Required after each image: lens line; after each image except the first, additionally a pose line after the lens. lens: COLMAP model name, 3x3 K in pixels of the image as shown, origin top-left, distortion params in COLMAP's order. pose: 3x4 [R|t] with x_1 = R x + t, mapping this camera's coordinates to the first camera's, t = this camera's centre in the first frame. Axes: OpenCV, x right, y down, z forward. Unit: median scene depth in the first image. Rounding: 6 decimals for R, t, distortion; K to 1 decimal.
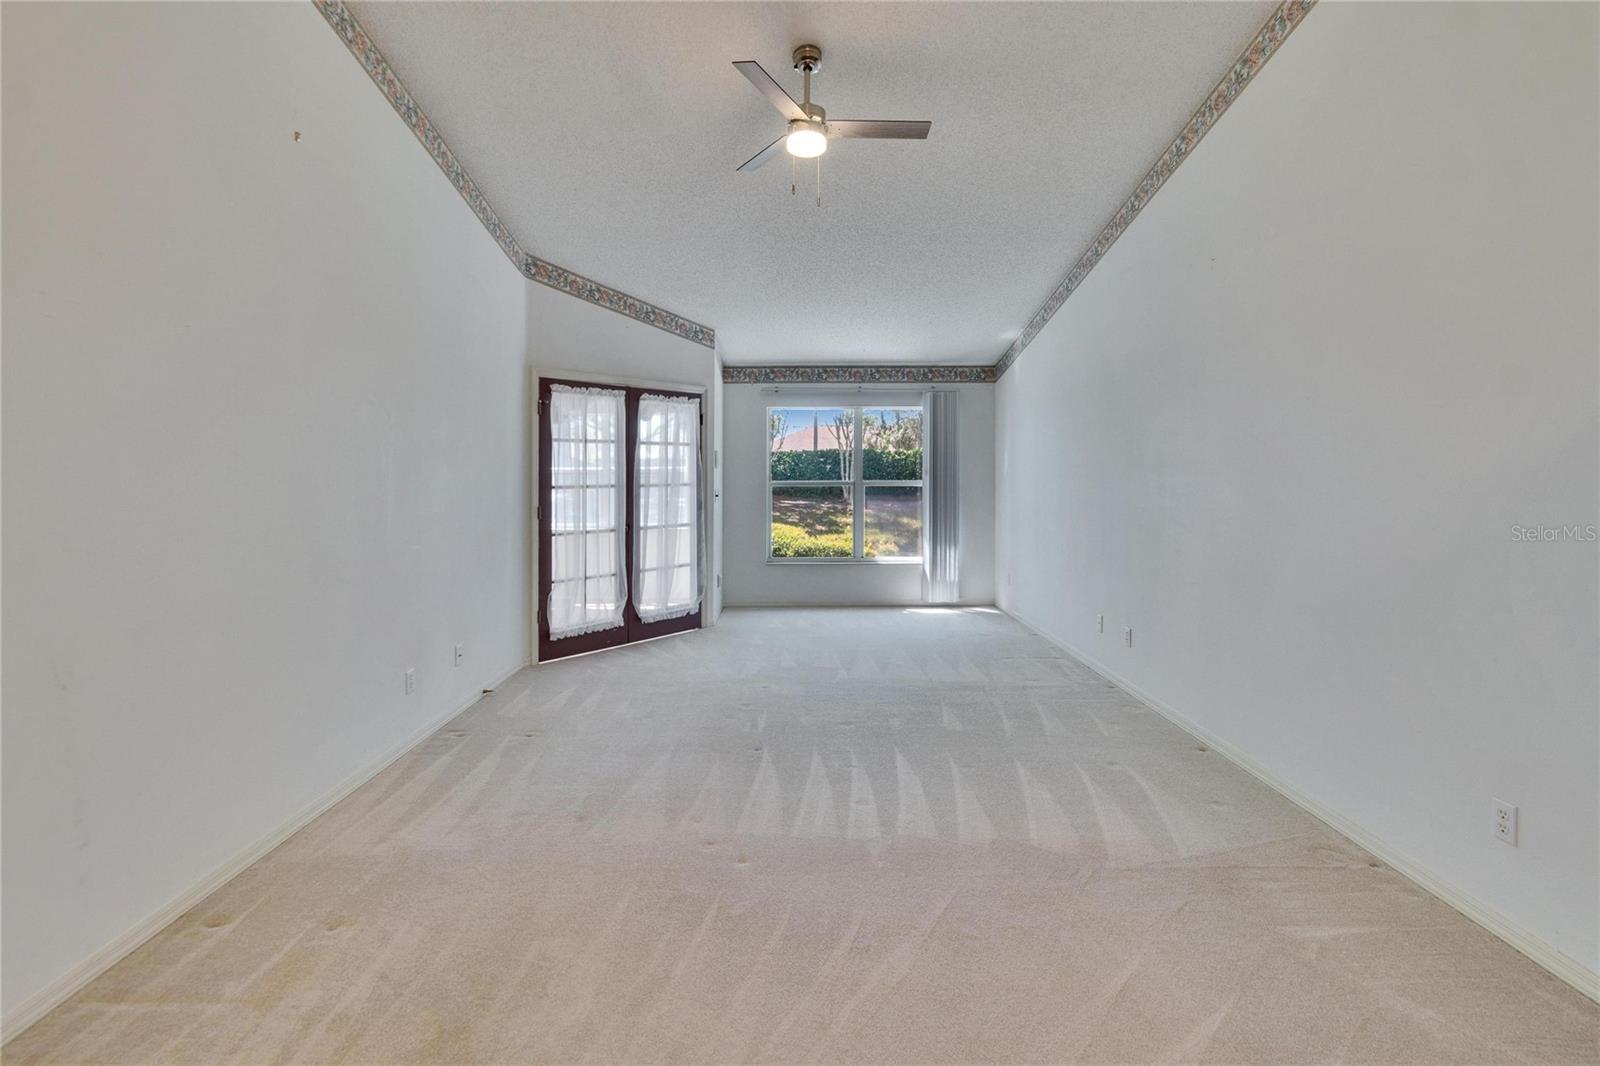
lens RADIAL K [[714.2, 0, 784.9], [0, 714.2, 476.8], [0, 0, 1]] dist [-0.000818, -0.000743]
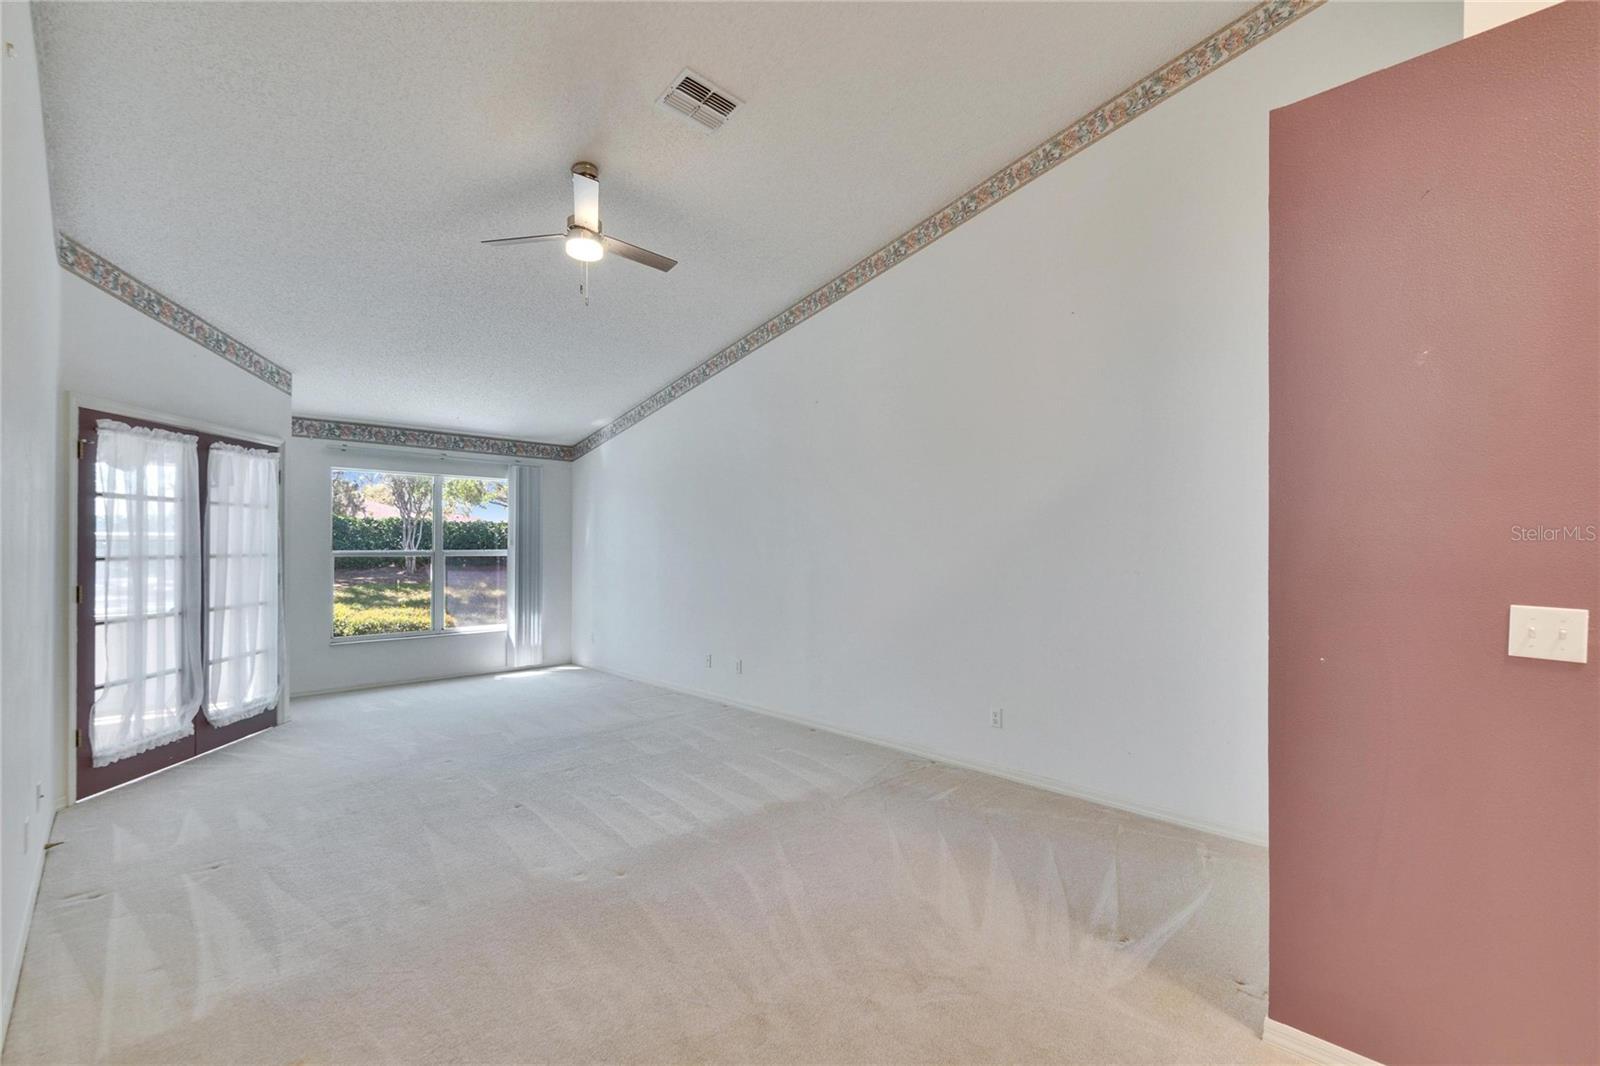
lens RADIAL K [[714.2, 0, 760.9], [0, 714.2, 549.1], [0, 0, 1]] dist [-0.000818, -0.000743]
pose [[0.723367, 0.001651, 0.690462, -0.270361], [-0.003186, 0.999994, 0.000948, 0.001403], [-0.690457, -0.002886, 0.723368, -0.001863]]
